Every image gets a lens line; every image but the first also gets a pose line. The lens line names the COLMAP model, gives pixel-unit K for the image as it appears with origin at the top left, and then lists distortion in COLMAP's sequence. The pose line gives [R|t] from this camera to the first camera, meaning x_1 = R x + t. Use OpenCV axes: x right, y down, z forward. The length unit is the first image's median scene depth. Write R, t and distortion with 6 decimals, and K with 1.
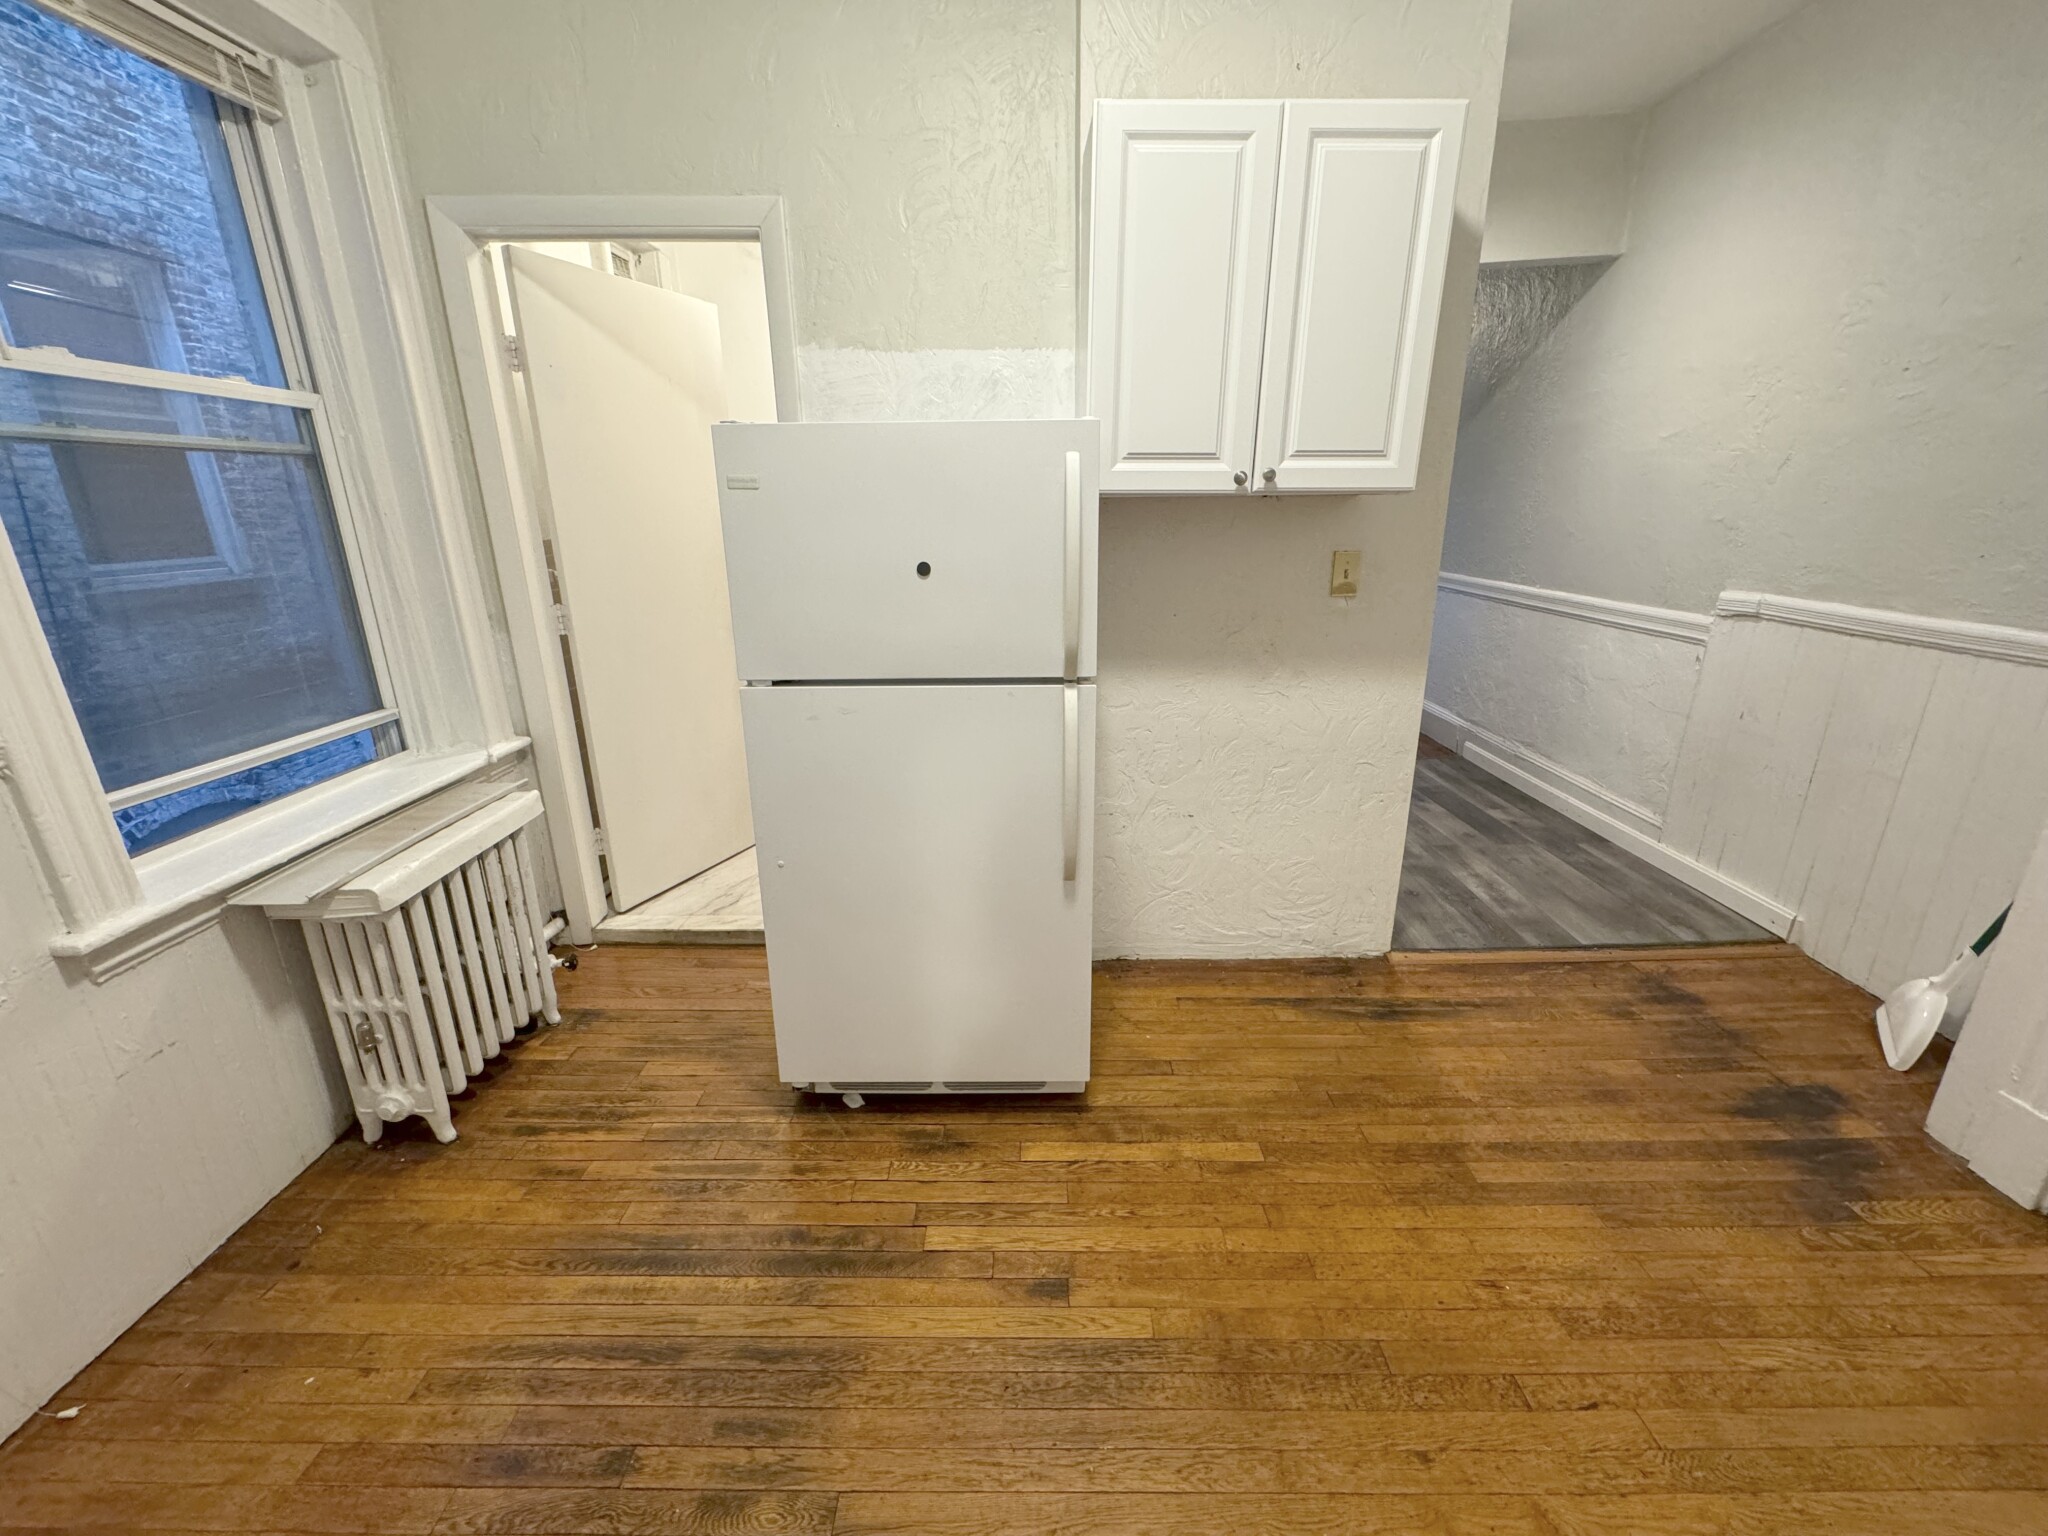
lens RADIAL K [[819.7, 0, 1025.4], [0, 819.7, 762.6], [0, 0, 1]] dist [-0.000532, 0.000036]
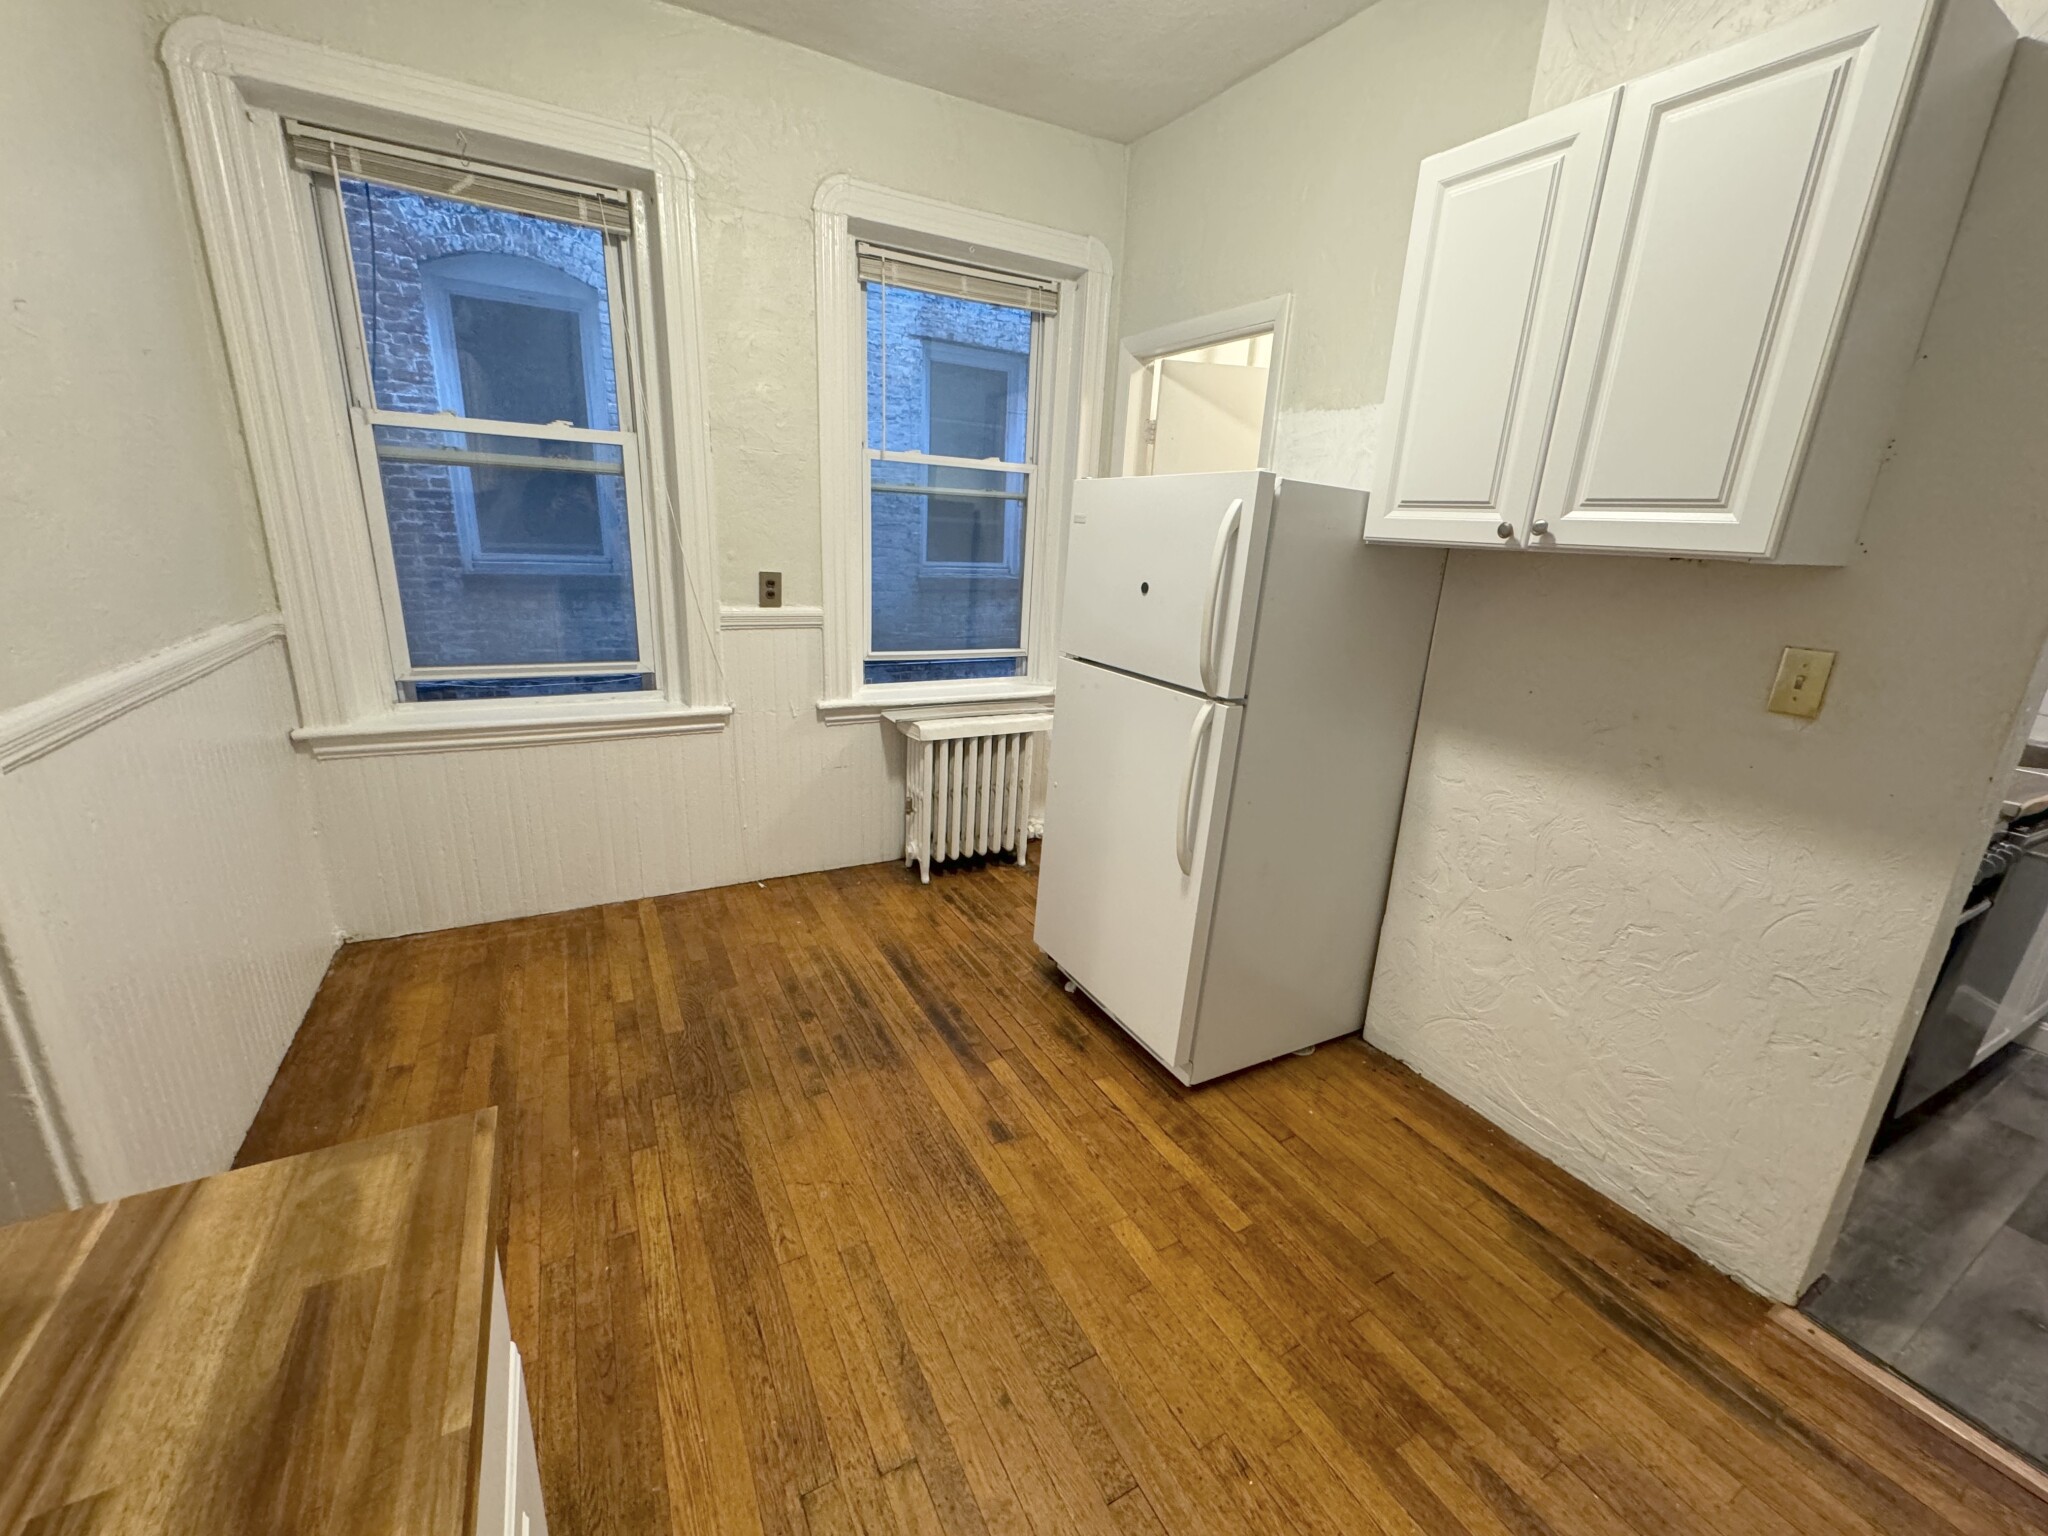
lens RADIAL K [[819.7, 0, 1025.4], [0, 819.7, 762.6], [0, 0, 1]] dist [-0.000532, 0.000036]
pose [[0.485782, 0.271334, -0.830899, 0.795422], [-0.313911, 0.941337, 0.123872, -0.066740], [0.815767, 0.200654, 0.542459, 0.173528]]
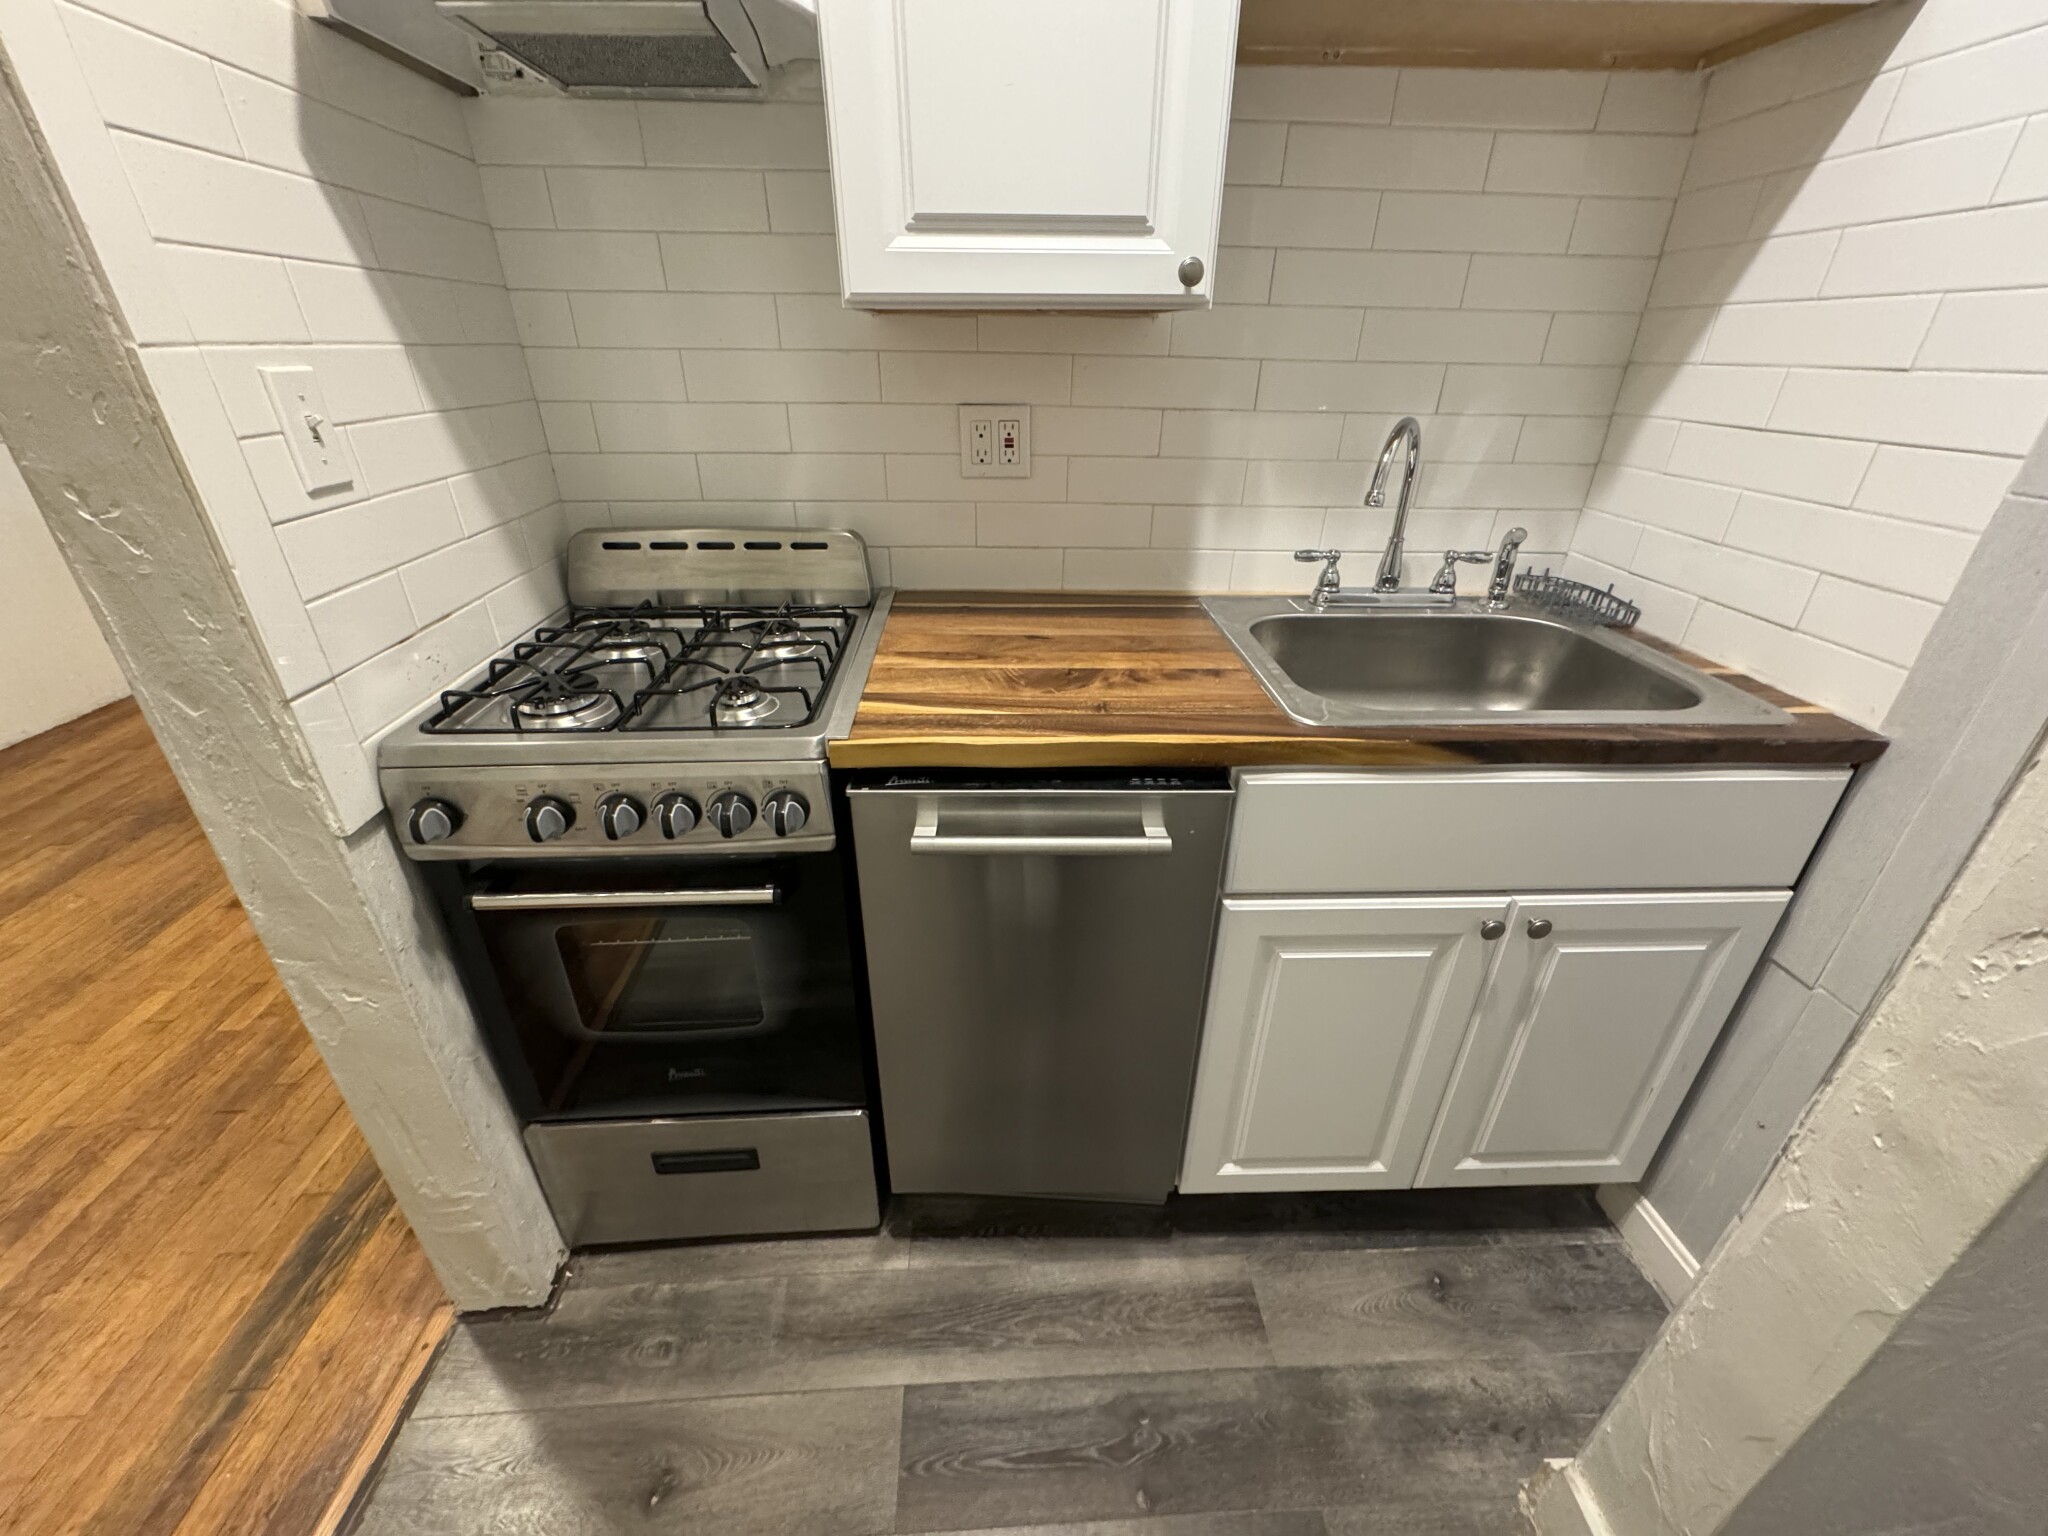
lens RADIAL K [[819.7, 0, 1025.4], [0, 819.7, 762.6], [0, 0, 1]] dist [-0.000532, 0.000036]
pose [[0.057508, 0.460722, -0.885679, 1.039543], [-0.315403, 0.850096, 0.421732, -0.491877], [0.947214, 0.255093, 0.194201, 1.604289]]
